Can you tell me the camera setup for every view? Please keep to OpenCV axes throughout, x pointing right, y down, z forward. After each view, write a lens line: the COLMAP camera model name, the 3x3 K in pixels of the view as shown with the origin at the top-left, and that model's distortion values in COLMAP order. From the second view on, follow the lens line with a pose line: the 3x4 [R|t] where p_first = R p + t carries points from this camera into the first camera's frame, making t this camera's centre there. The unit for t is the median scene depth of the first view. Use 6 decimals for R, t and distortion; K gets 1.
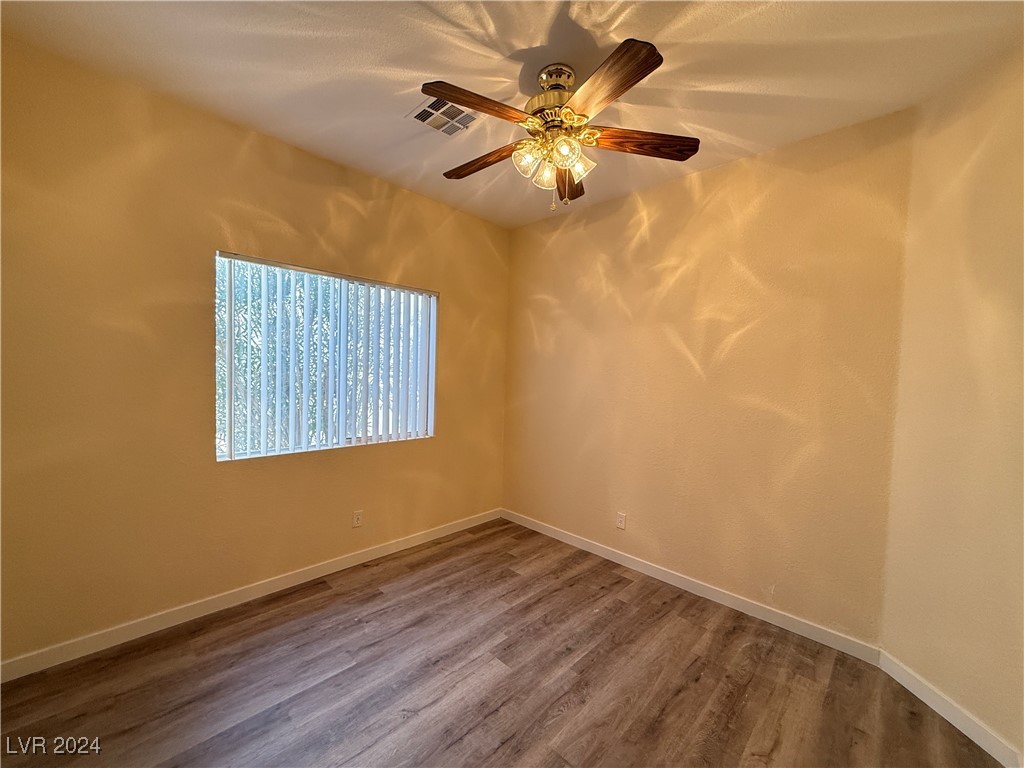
lens RADIAL K [[408.3, 0, 511.4], [0, 408.3, 381.2], [0, 0, 1]] dist [-0.000424, 0.000549]
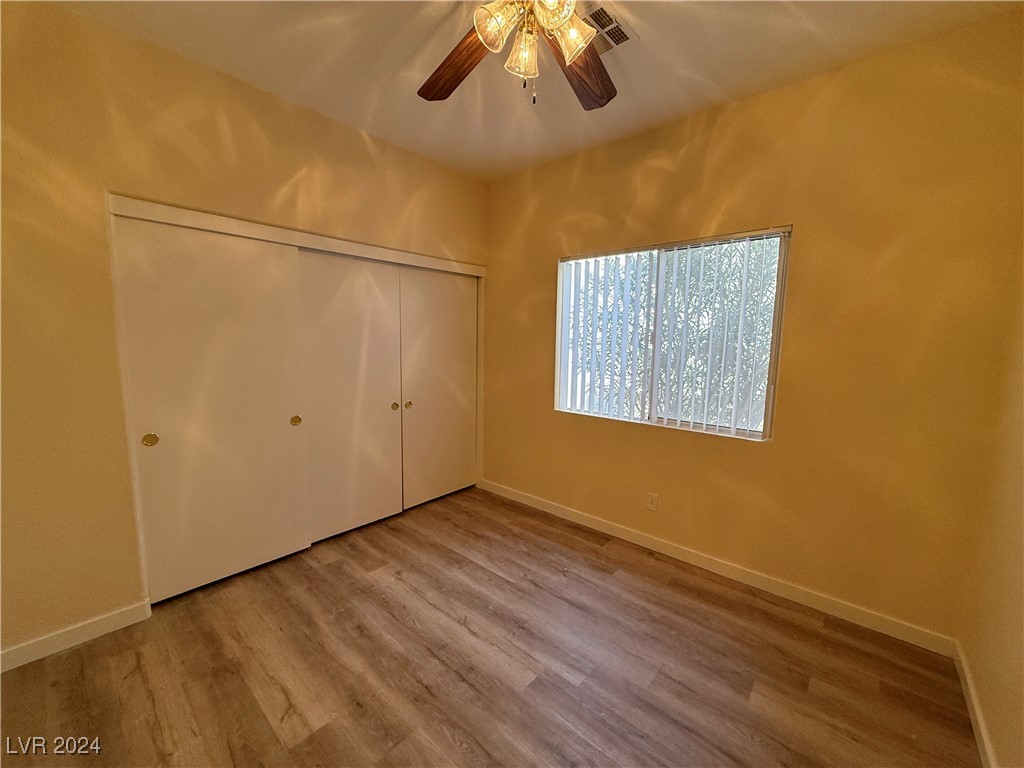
lens RADIAL K [[408.3, 0, 513.7], [0, 408.3, 385.9], [0, 0, 1]] dist [-0.000424, 0.000549]
pose [[0.053751, 0.085989, -0.994845, 0.757250], [-0.044762, 0.995491, 0.083627, 0.001474], [0.997551, 0.040037, 0.057358, 0.870715]]
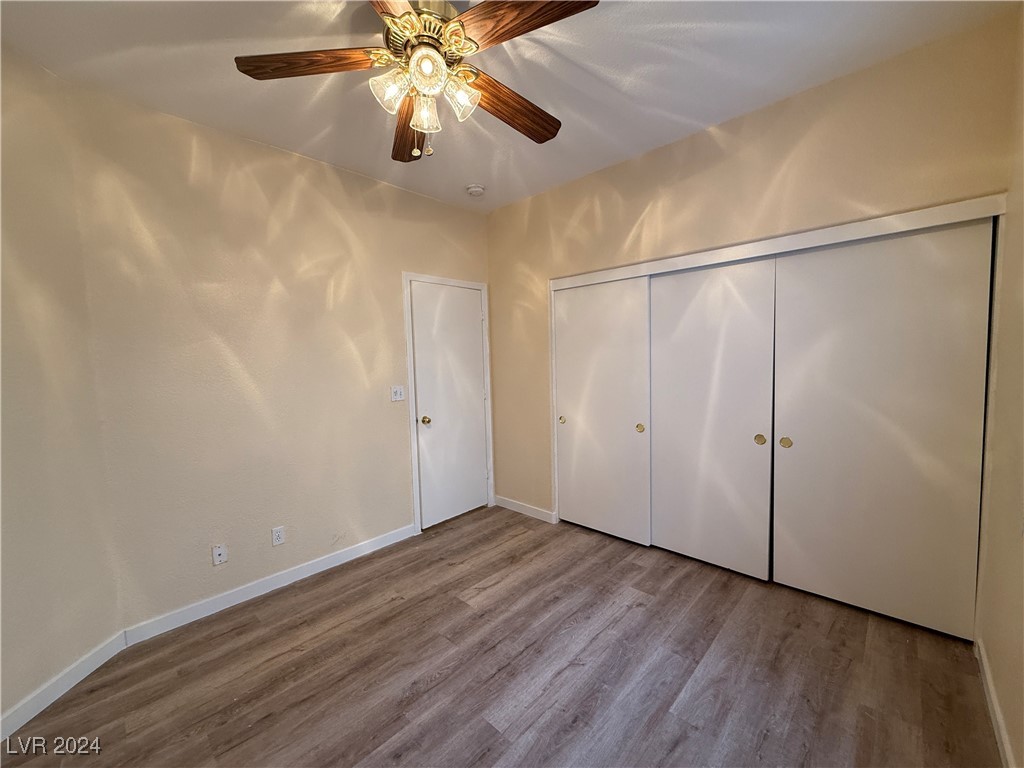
lens RADIAL K [[408.3, 0, 510.5], [0, 408.3, 386.6], [0, 0, 1]] dist [-0.000424, 0.000549]
pose [[-0.999981, -0.003074, -0.005270, -0.048626], [-0.003586, 0.994974, 0.100068, -0.044826], [0.004936, 0.100085, -0.994967, 1.685966]]
